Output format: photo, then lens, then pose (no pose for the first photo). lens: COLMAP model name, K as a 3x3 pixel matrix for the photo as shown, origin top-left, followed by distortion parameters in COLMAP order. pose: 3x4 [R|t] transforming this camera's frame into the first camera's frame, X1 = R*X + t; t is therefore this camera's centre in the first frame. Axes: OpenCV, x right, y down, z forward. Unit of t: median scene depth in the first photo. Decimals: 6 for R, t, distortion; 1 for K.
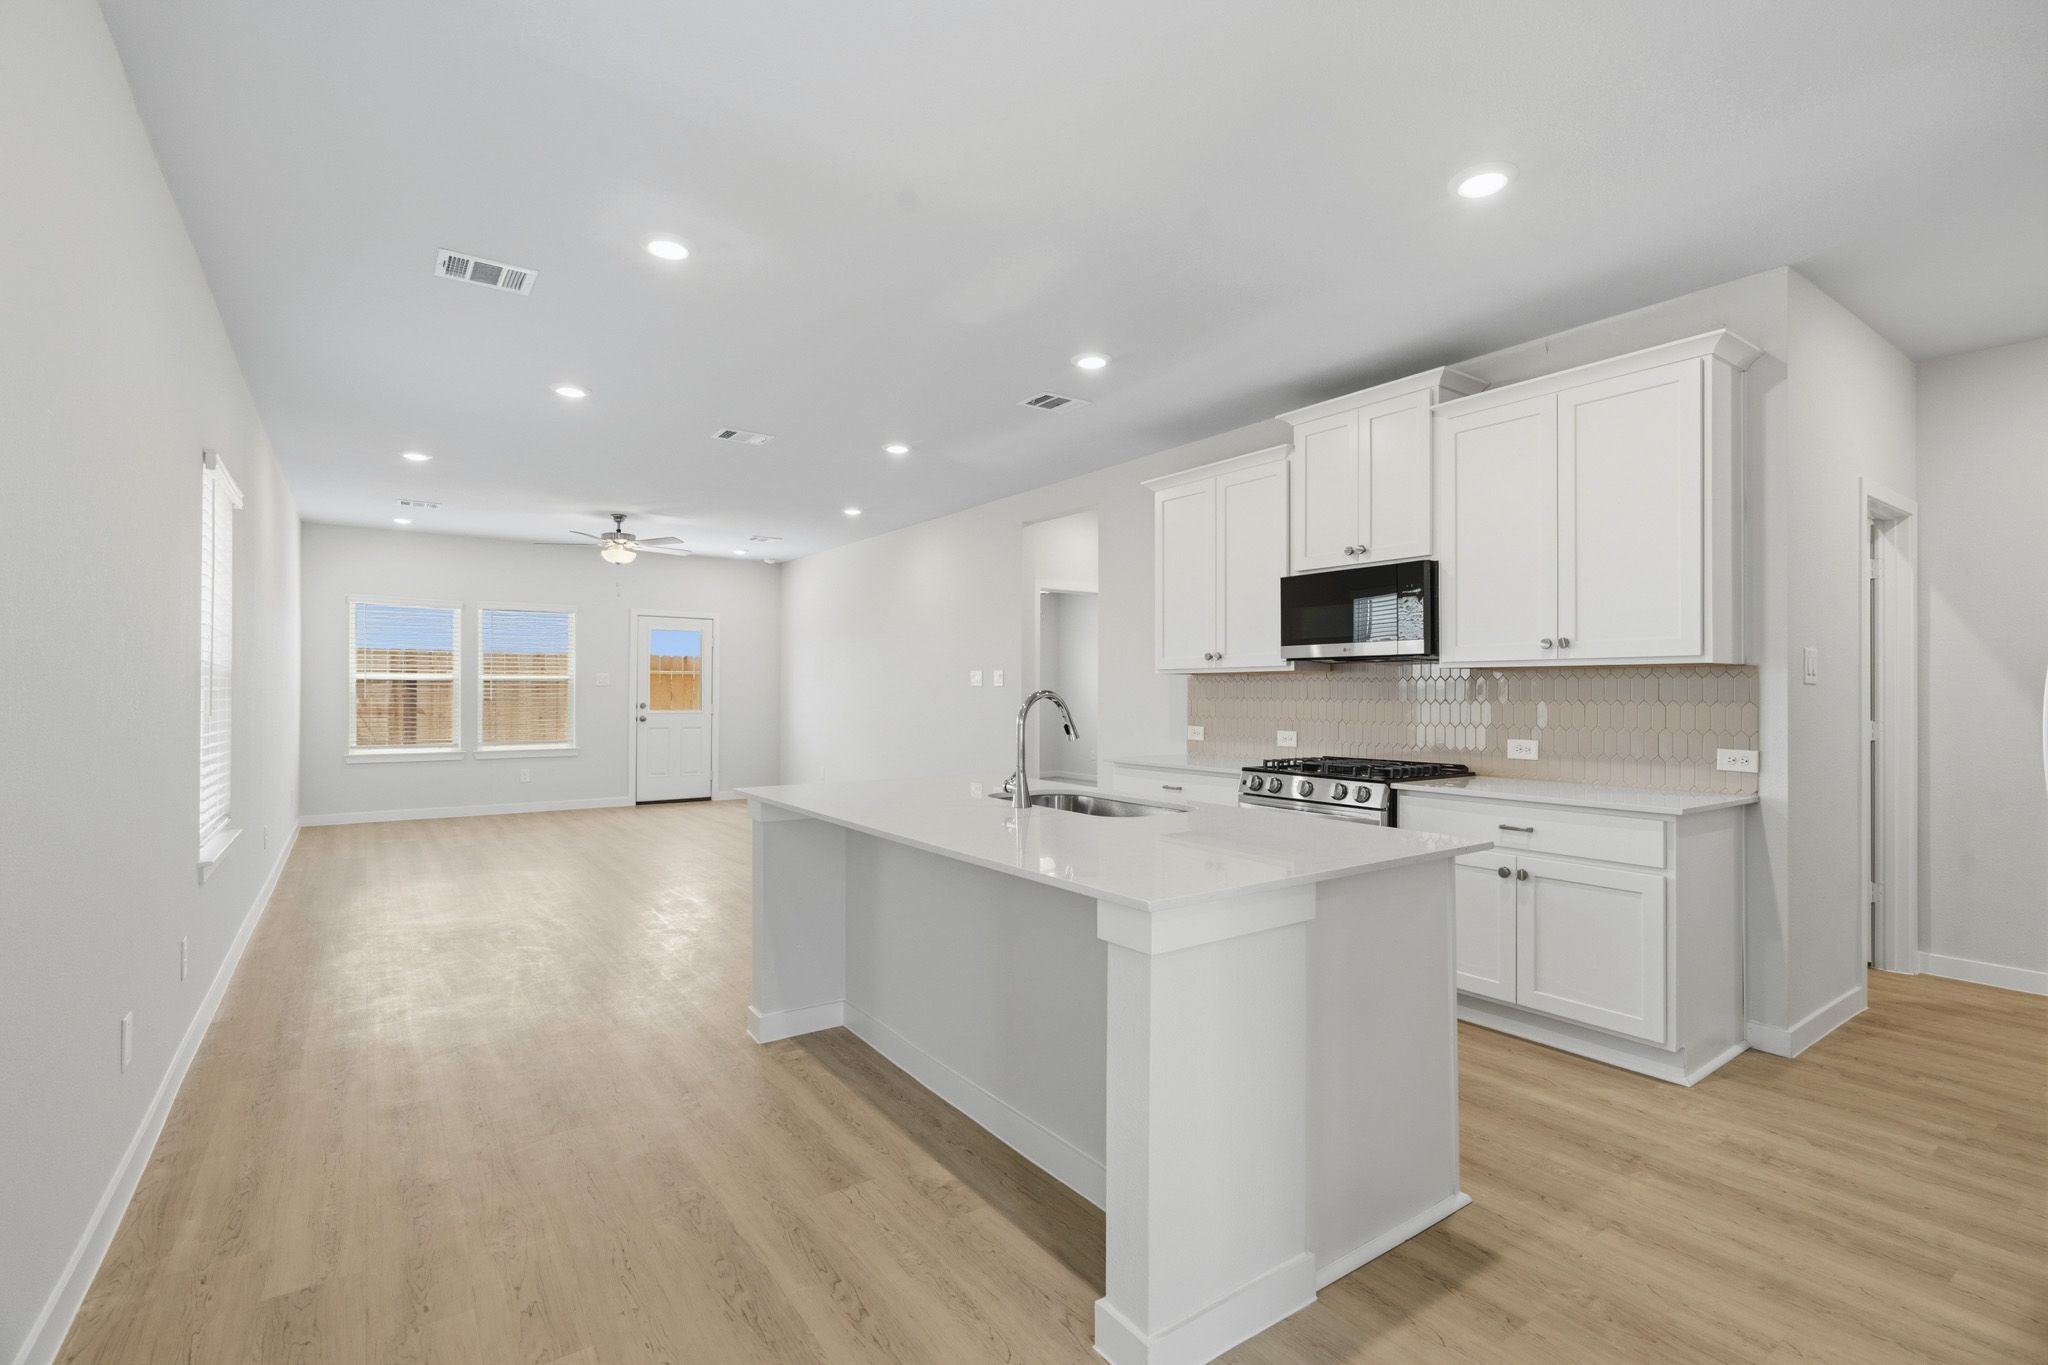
lens RADIAL K [[928.1, 0, 1017.8], [0, 928.1, 685.9], [0, 0, 1]] dist [0.001843, 0.000356]
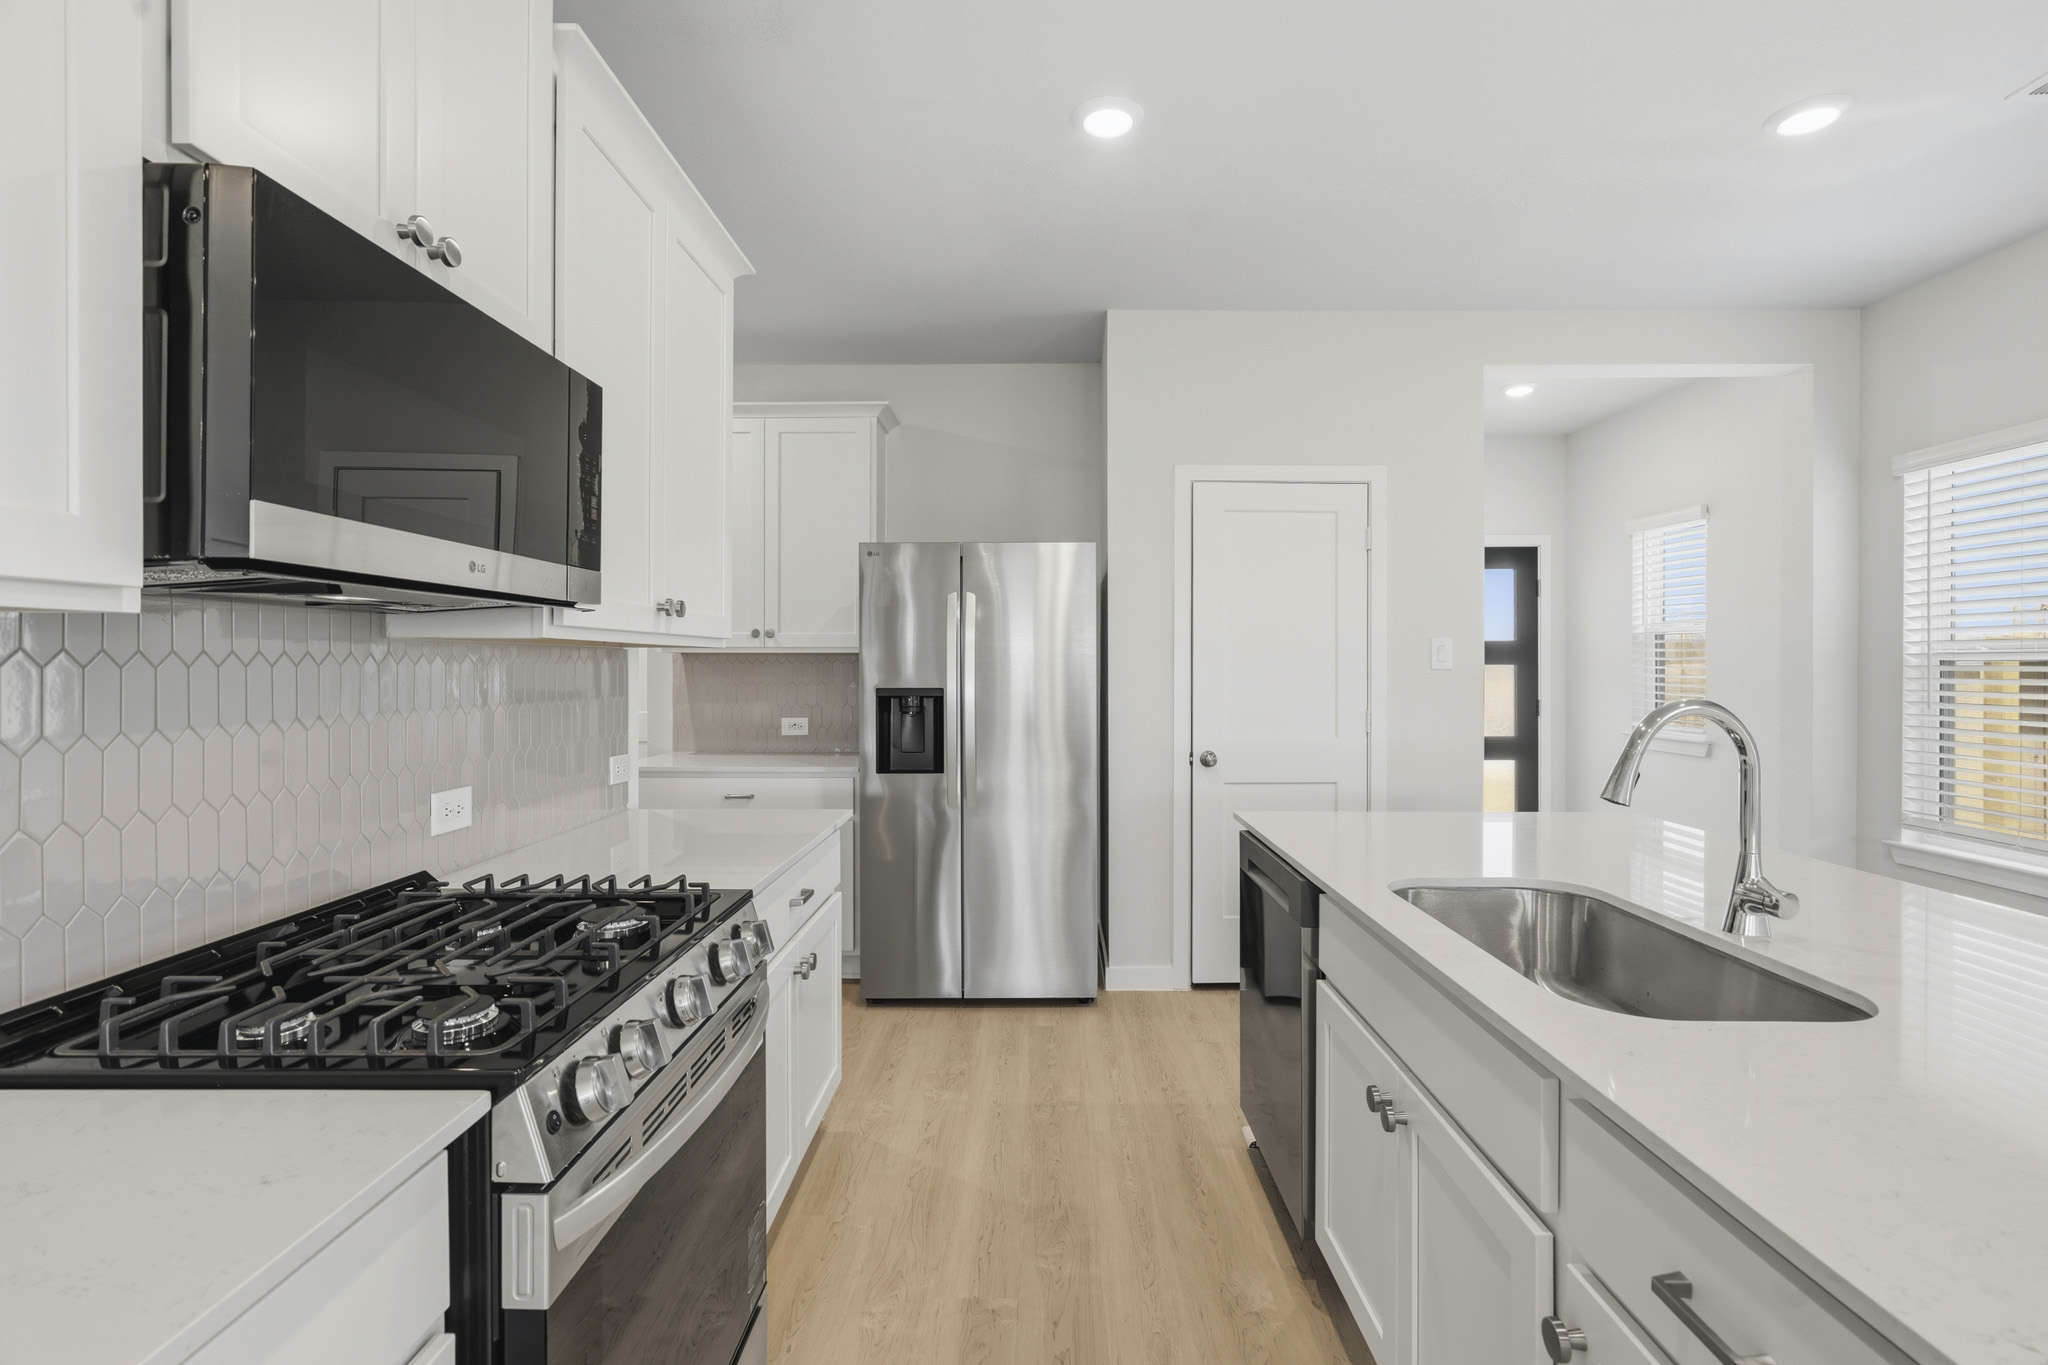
lens RADIAL K [[939.9, 0, 1033.3], [0, 939.9, 663.8], [0, 0, 1]] dist [-0.000477, -0.000061]
pose [[-0.818613, -0.000531, 0.574346, 0.017622], [-0.004236, 0.999978, -0.005112, -0.004641], [-0.574331, -0.006617, -0.818597, 0.973464]]
